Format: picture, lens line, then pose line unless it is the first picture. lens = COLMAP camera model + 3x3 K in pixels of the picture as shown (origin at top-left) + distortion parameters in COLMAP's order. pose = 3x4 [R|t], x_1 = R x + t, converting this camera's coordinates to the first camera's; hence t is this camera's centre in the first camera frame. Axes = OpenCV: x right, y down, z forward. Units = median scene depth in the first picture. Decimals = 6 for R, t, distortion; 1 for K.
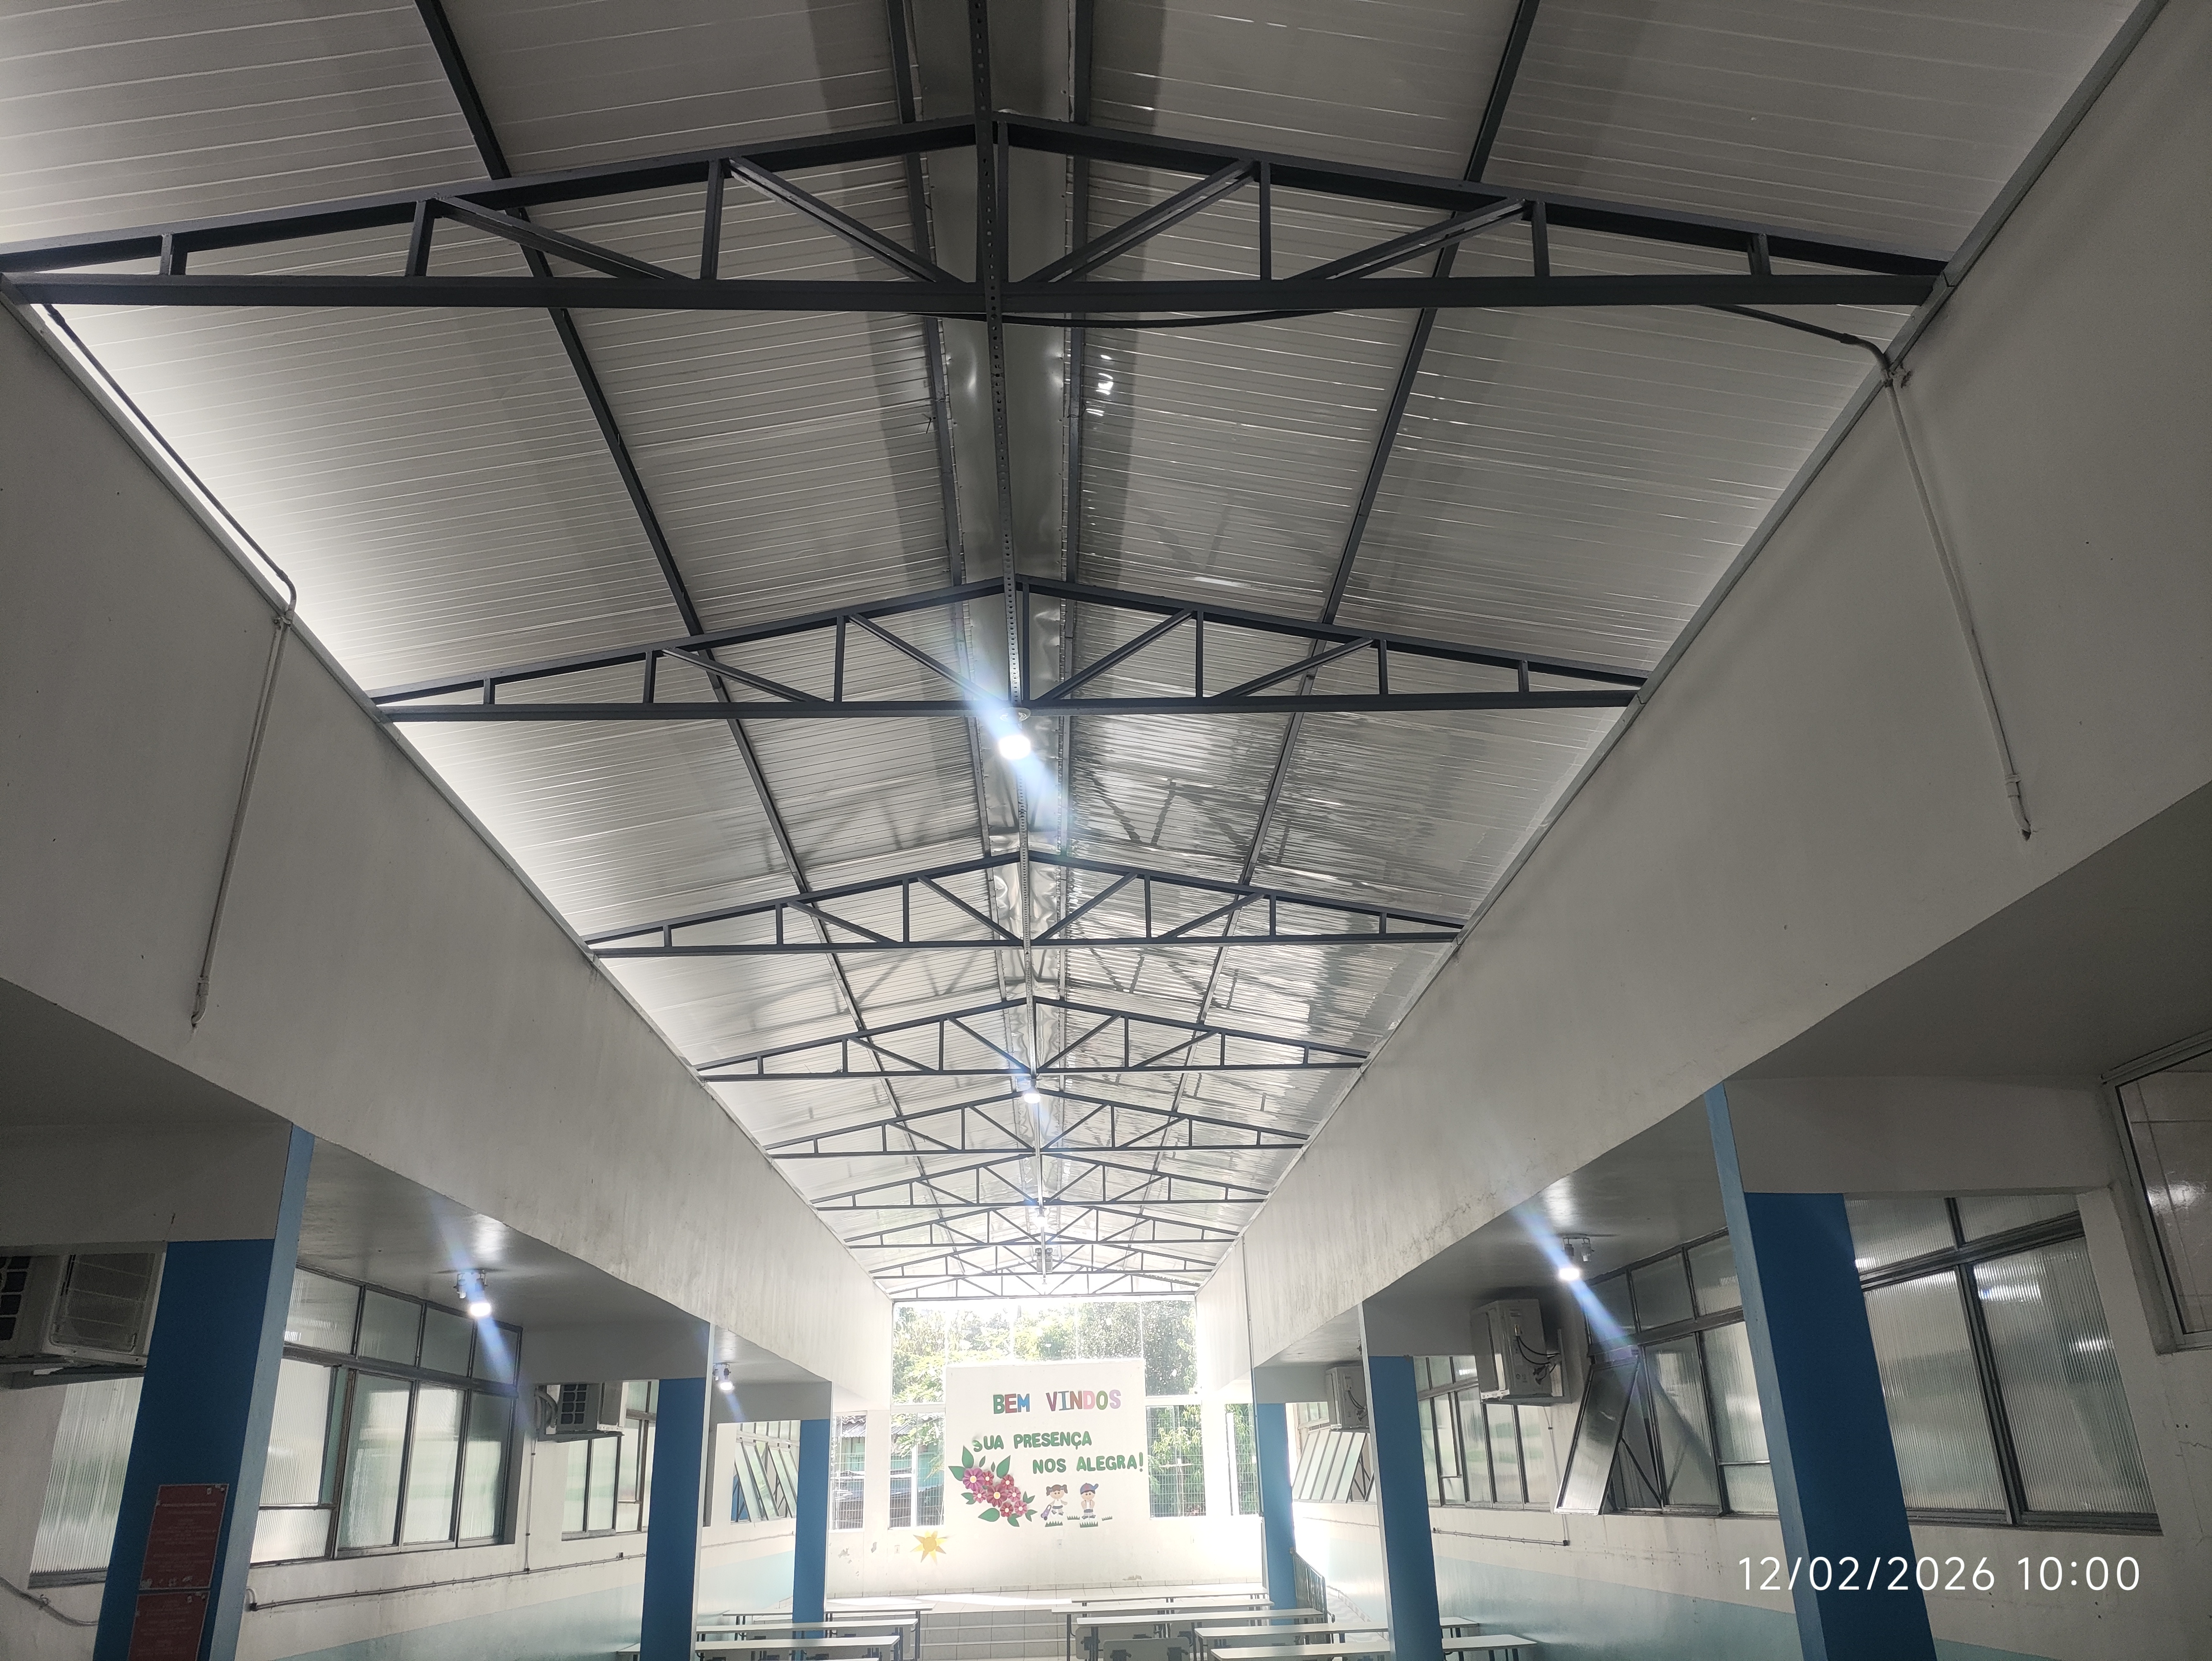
lens RADIAL K [[1627.1, 0, 1106.0], [0, 1627.1, 830.5], [0, 0, 1]] dist [0.096339, -0.142829]
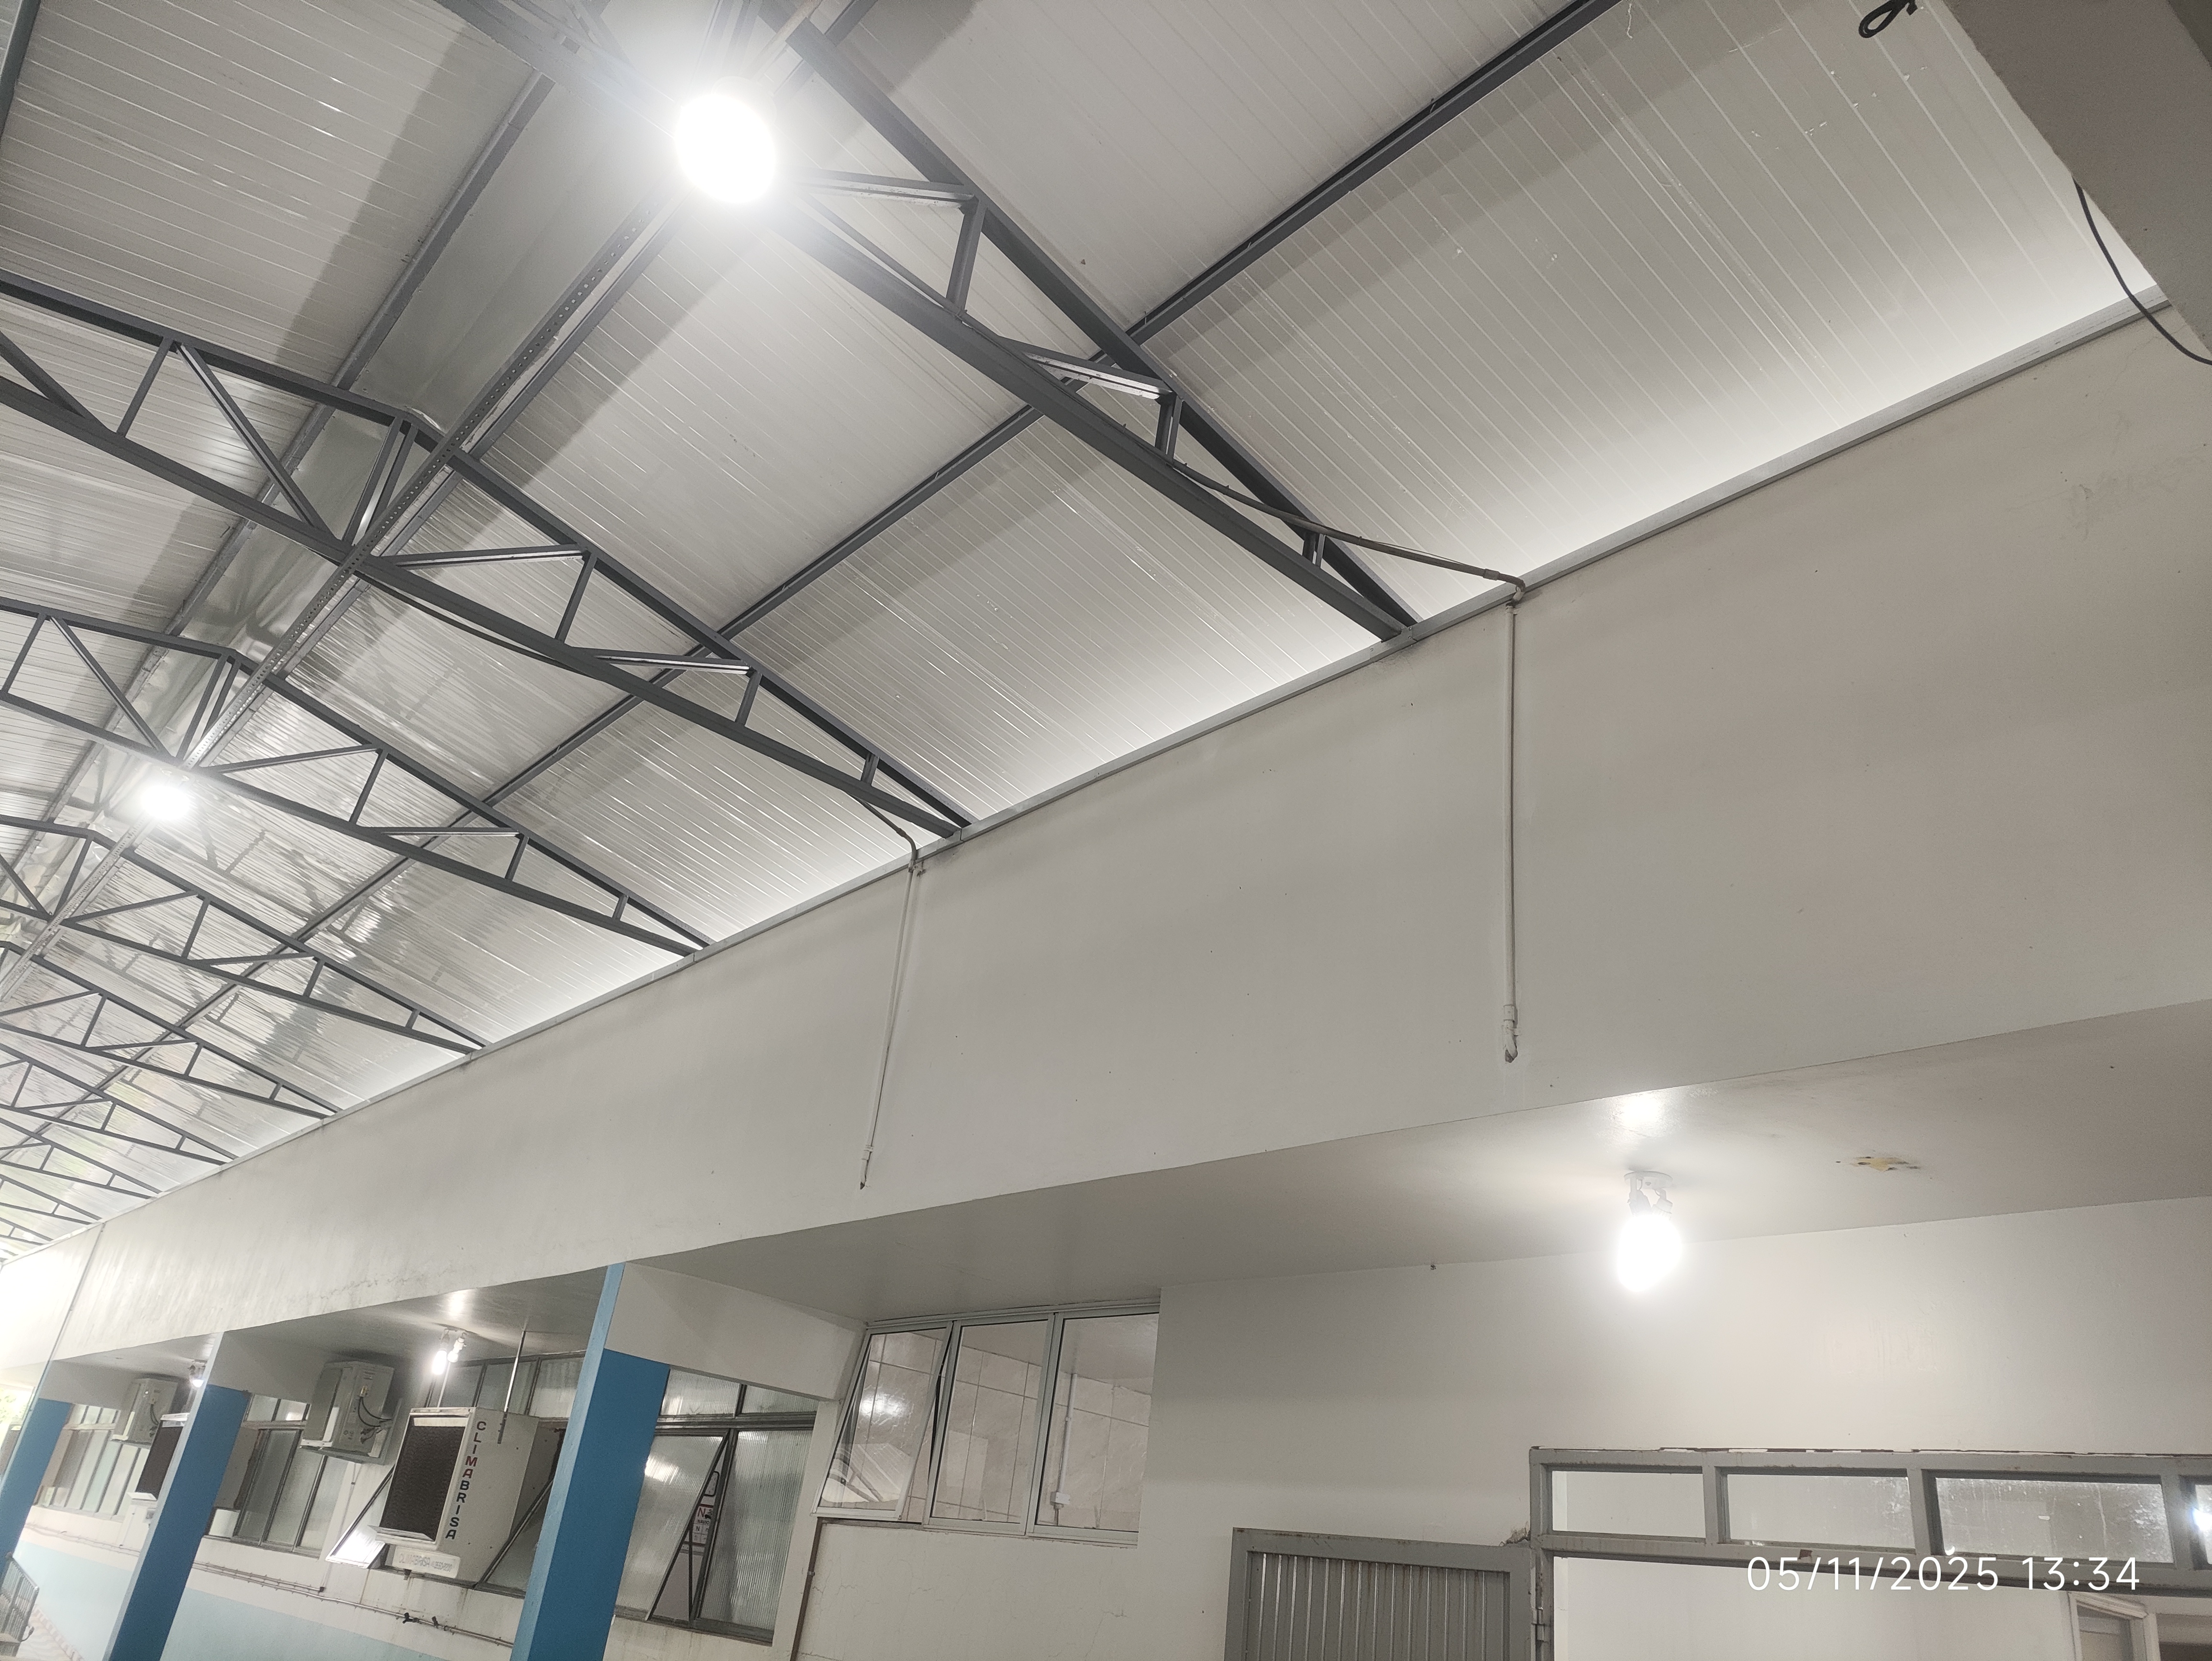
lens RADIAL K [[1627.1, 0, 1106.0], [0, 1627.1, 830.5], [0, 0, 1]] dist [0.096339, -0.142829]
pose [[0.770634, 0.389535, 0.504366, -0.117476], [-0.368672, 0.918064, -0.145741, -0.100508], [-0.519811, -0.073633, 0.851102, -0.268785]]
